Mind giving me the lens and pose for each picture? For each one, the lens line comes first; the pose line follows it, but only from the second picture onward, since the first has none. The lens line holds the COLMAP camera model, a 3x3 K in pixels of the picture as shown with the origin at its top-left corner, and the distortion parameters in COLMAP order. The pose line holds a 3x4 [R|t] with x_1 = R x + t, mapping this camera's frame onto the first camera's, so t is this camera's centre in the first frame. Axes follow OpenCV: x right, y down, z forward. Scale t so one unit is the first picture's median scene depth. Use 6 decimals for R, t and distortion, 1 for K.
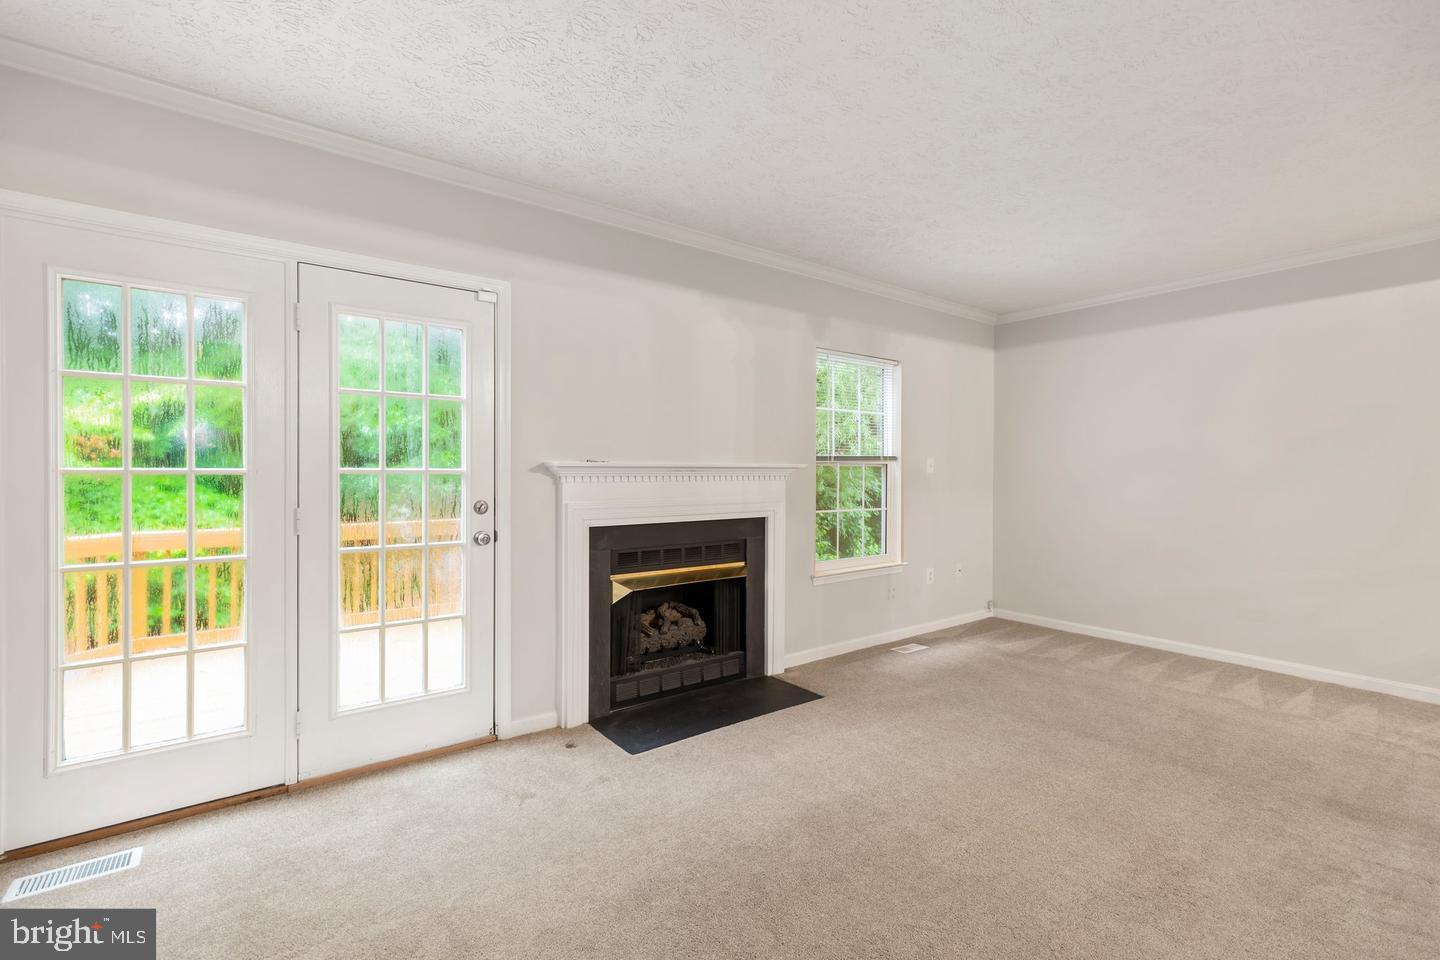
lens RADIAL K [[644.2, 0, 717.1], [0, 644.2, 481.1], [0, 0, 1]] dist [0.003951, 0.001112]
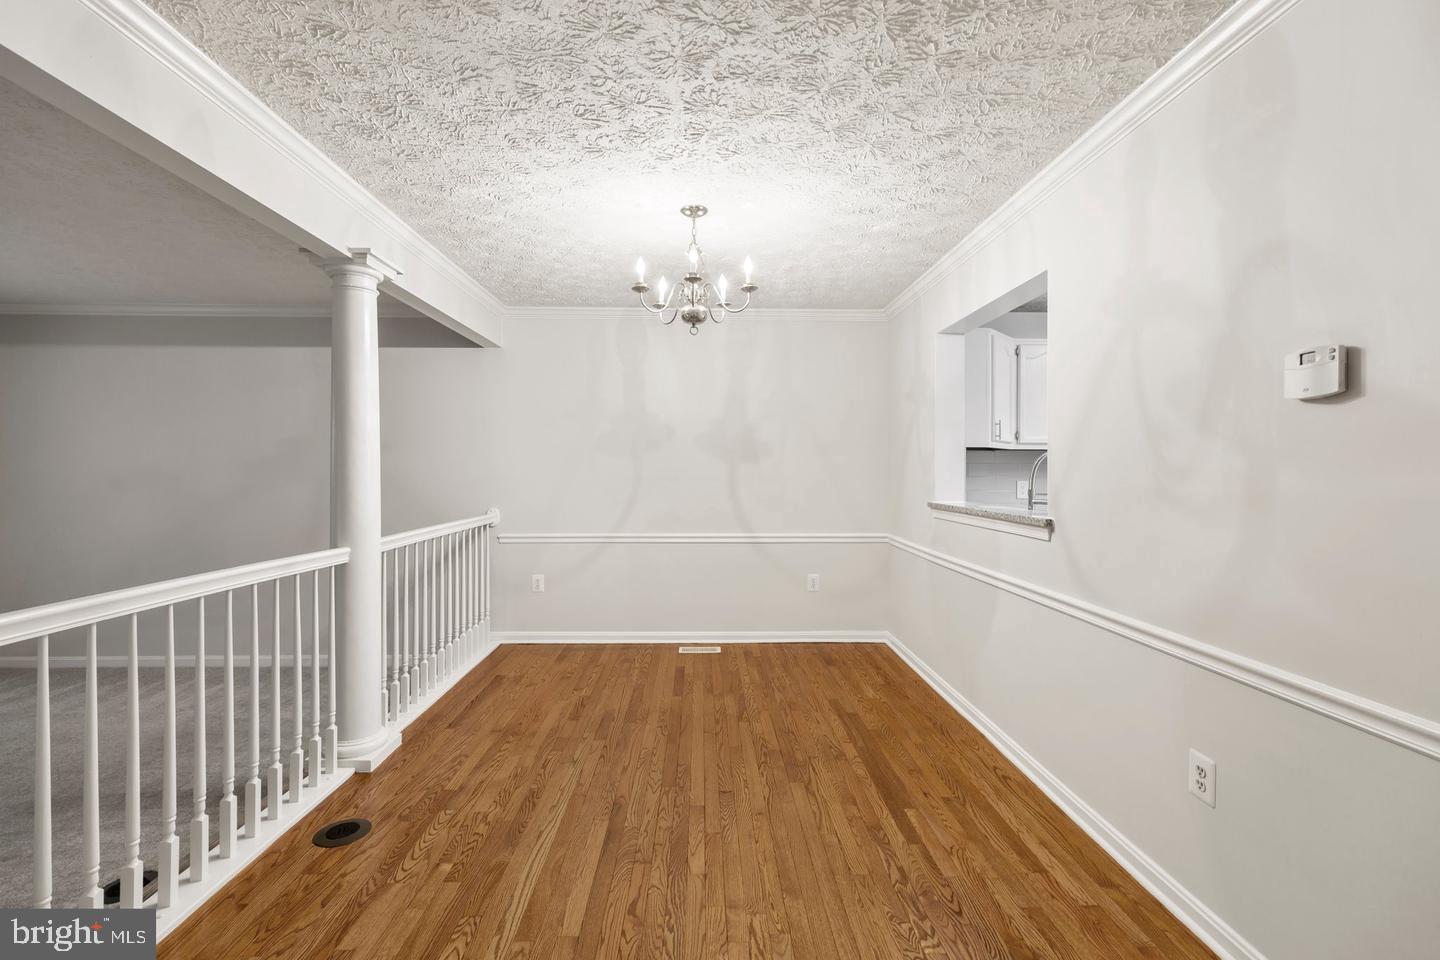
lens RADIAL K [[644.2, 0, 716.4], [0, 644.2, 481.3], [0, 0, 1]] dist [0.003951, 0.001112]
pose [[0.582634, -0.008699, 0.812688, 0.470800], [0.002551, 0.999957, 0.008874, -0.046965], [-0.812730, -0.003097, 0.582632, -0.403372]]
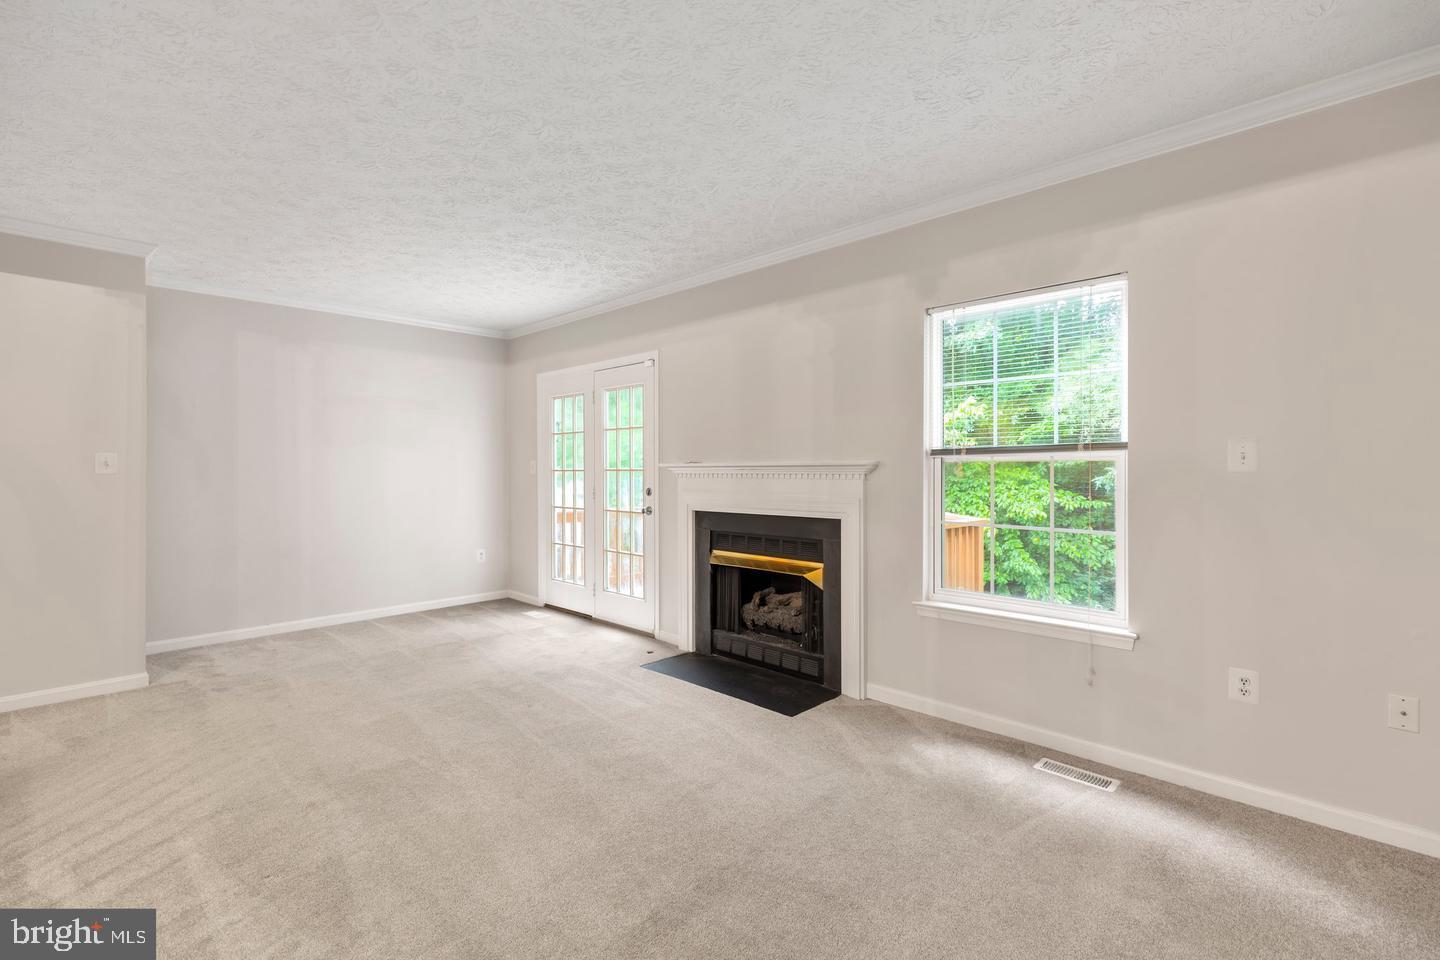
lens RADIAL K [[644.2, 0, 717.0], [0, 644.2, 470.7], [0, 0, 1]] dist [0.003951, 0.001112]
pose [[0.152158, 0.005390, -0.988342, 1.033718], [-0.007178, 0.999965, 0.004349, -0.017319], [0.988330, 0.006433, 0.152191, 0.742836]]
